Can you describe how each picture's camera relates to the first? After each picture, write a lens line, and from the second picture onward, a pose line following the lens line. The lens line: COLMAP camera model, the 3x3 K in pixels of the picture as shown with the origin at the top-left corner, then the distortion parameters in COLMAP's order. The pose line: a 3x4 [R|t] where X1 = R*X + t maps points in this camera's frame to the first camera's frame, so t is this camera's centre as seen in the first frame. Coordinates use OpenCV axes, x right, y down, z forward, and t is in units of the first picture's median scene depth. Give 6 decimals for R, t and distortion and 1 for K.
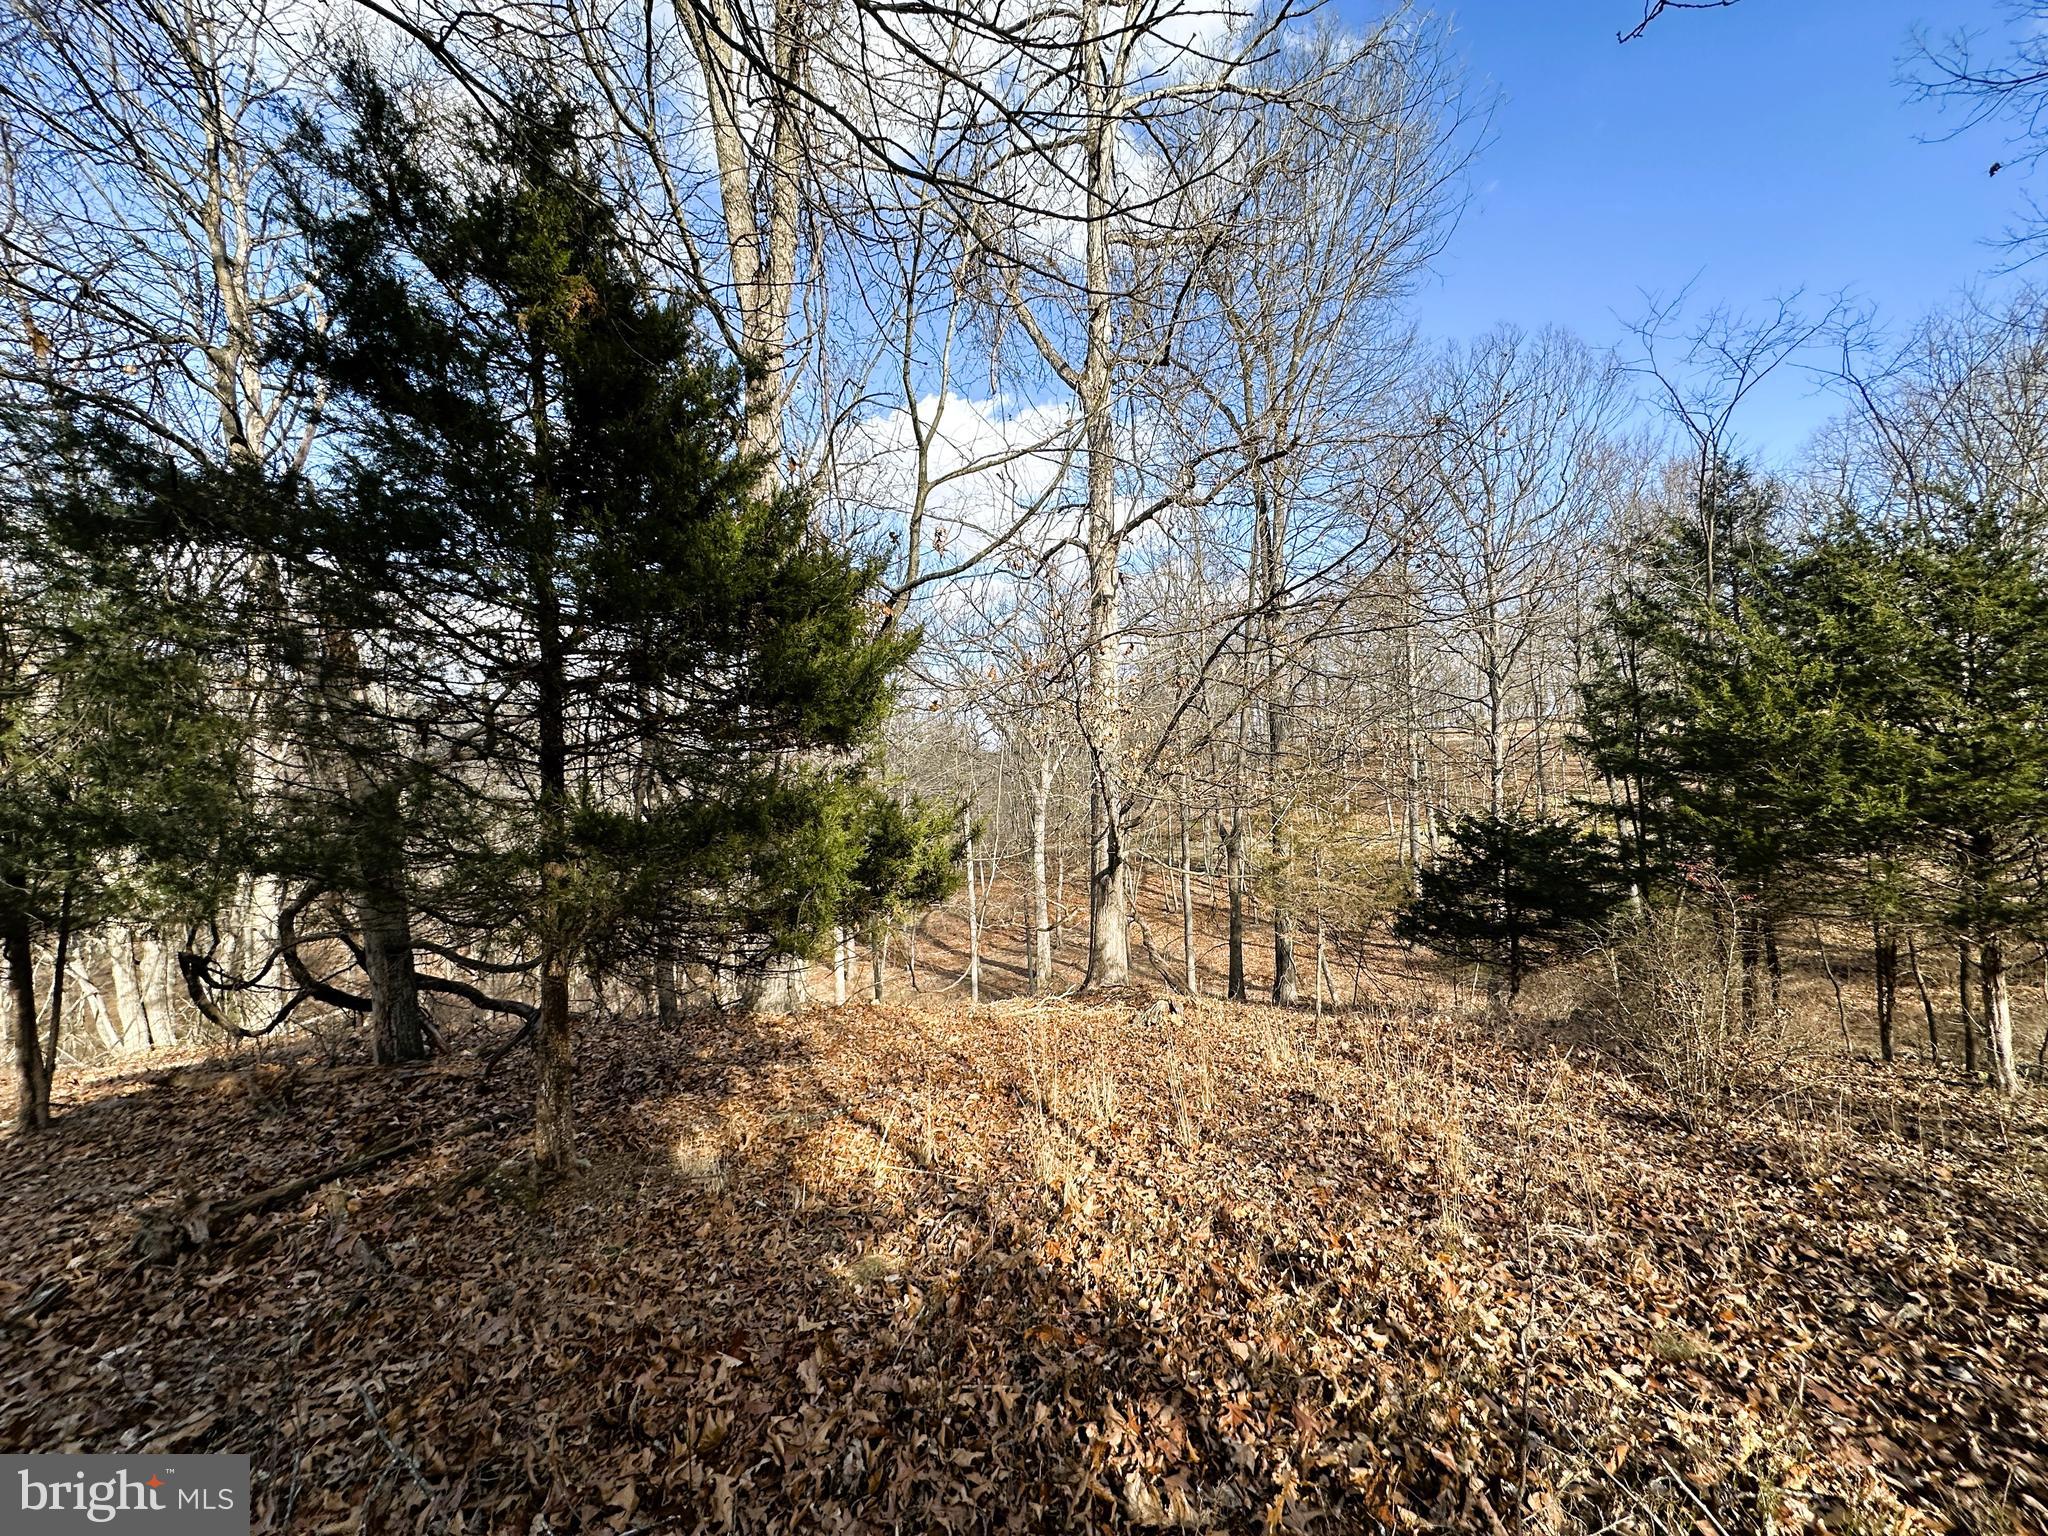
lens RADIAL K [[813.2, 0, 1027.3], [0, 813.2, 764.0], [0, 0, 1]] dist [-0.003892, 0.000649]
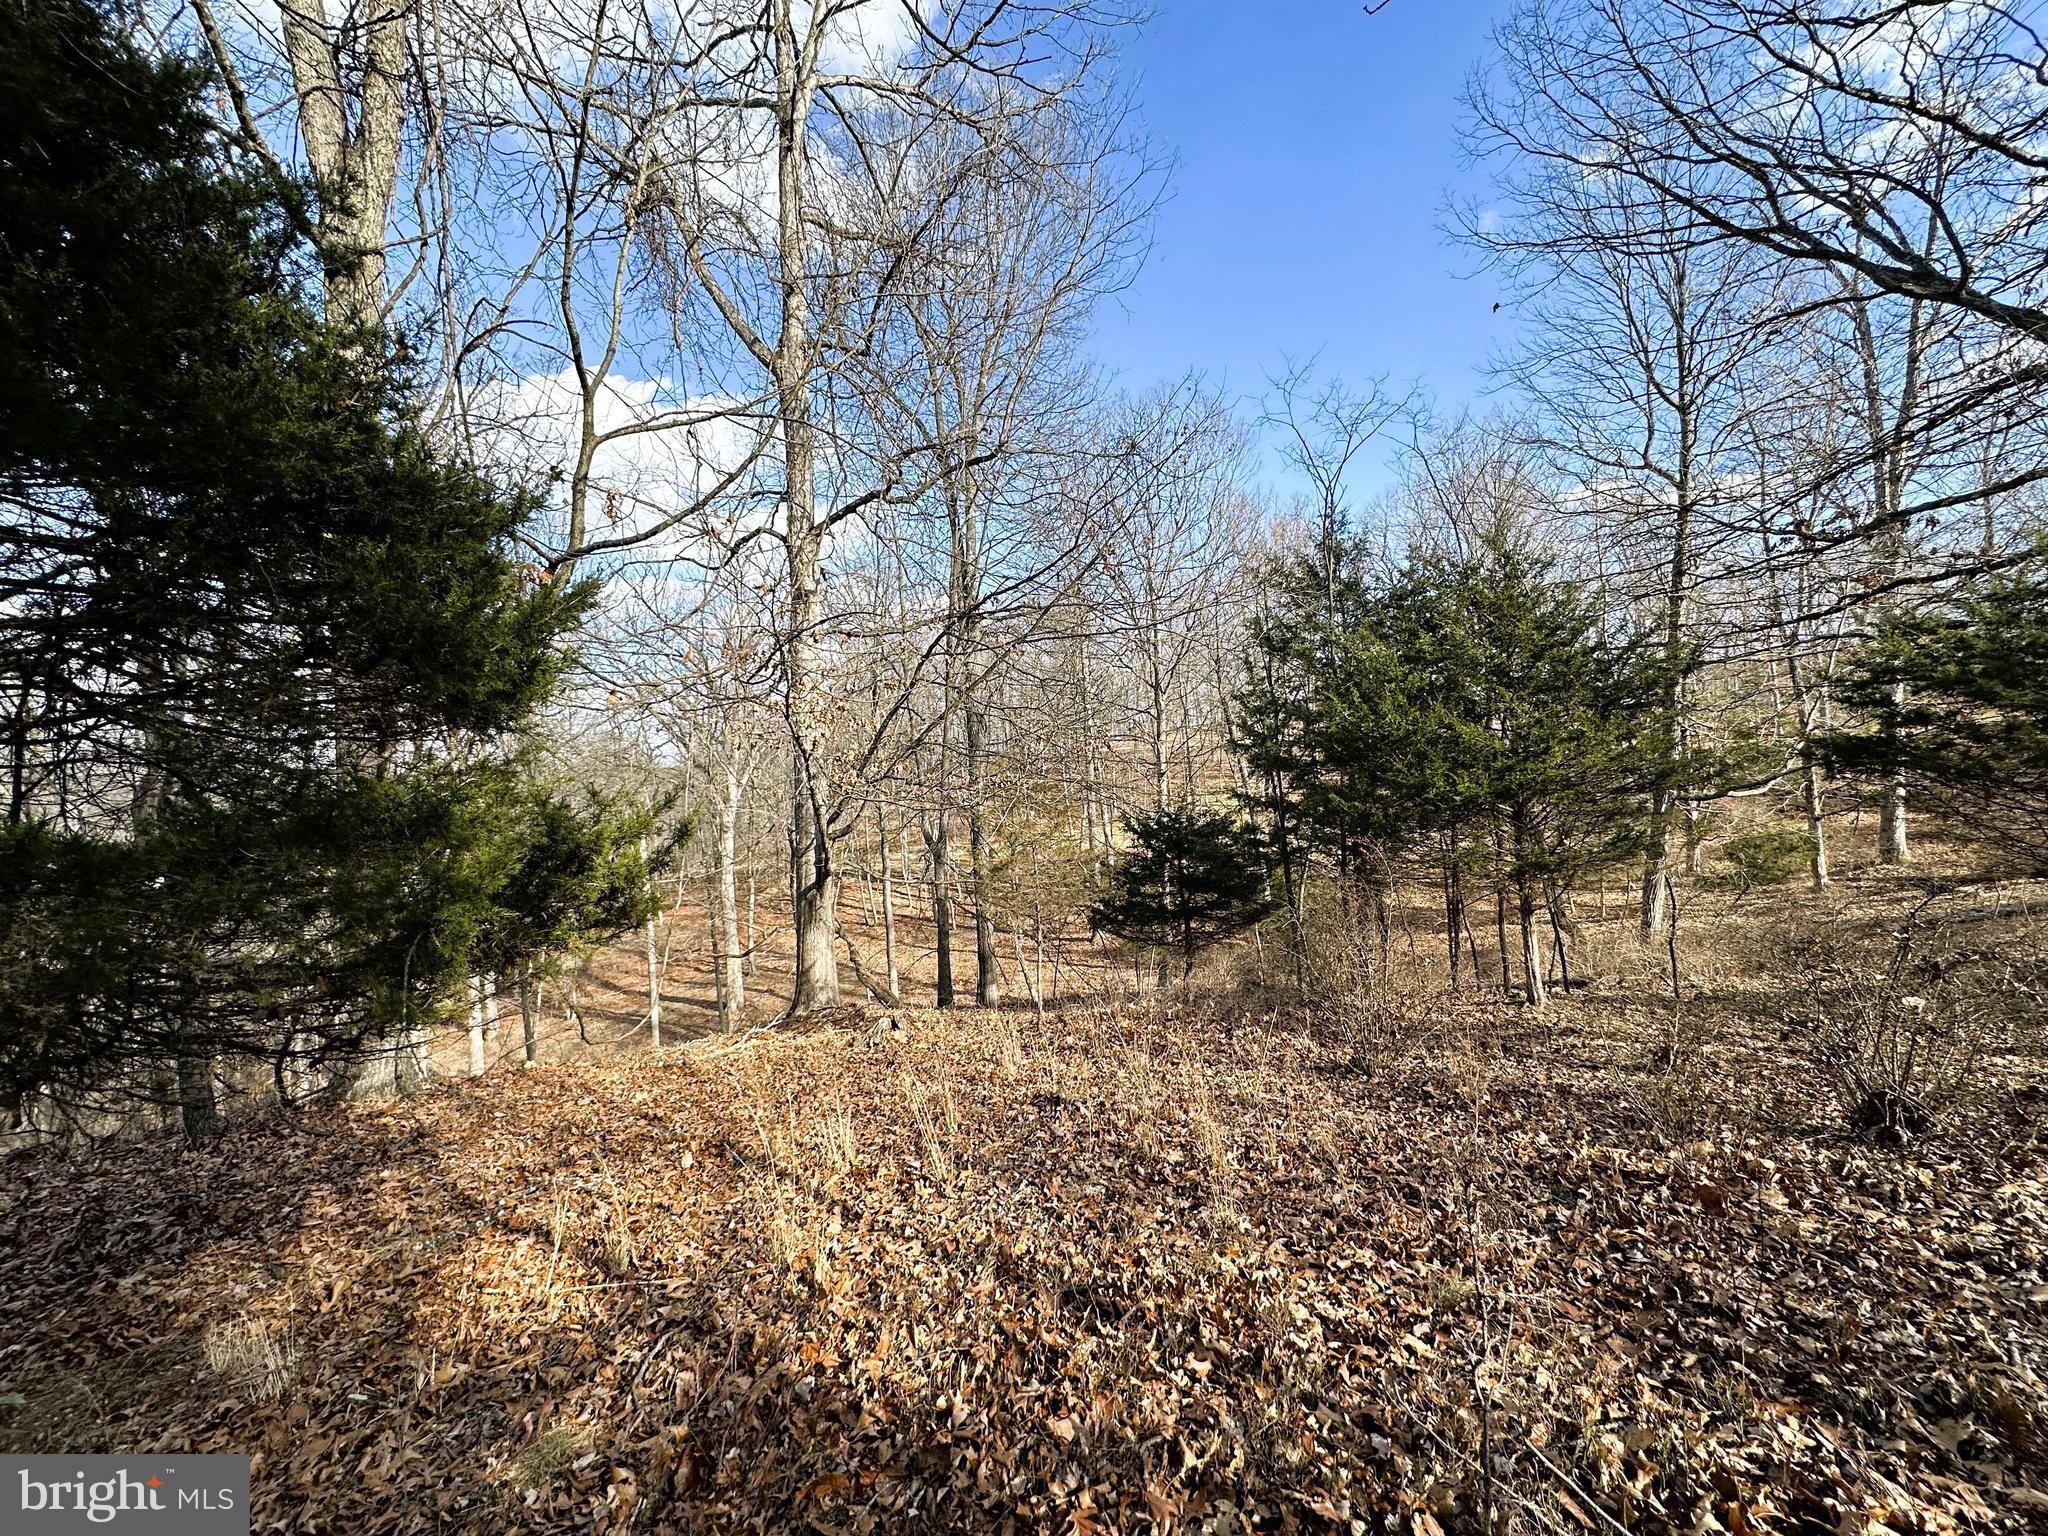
lens RADIAL K [[813.2, 0, 1027.3], [0, 813.2, 764.0], [0, 0, 1]] dist [-0.003892, 0.000649]
pose [[0.930698, -0.015100, 0.365477, -0.035109], [0.020918, 0.999710, -0.011963, 0.024437], [-0.365191, 0.018779, 0.930743, 0.116683]]
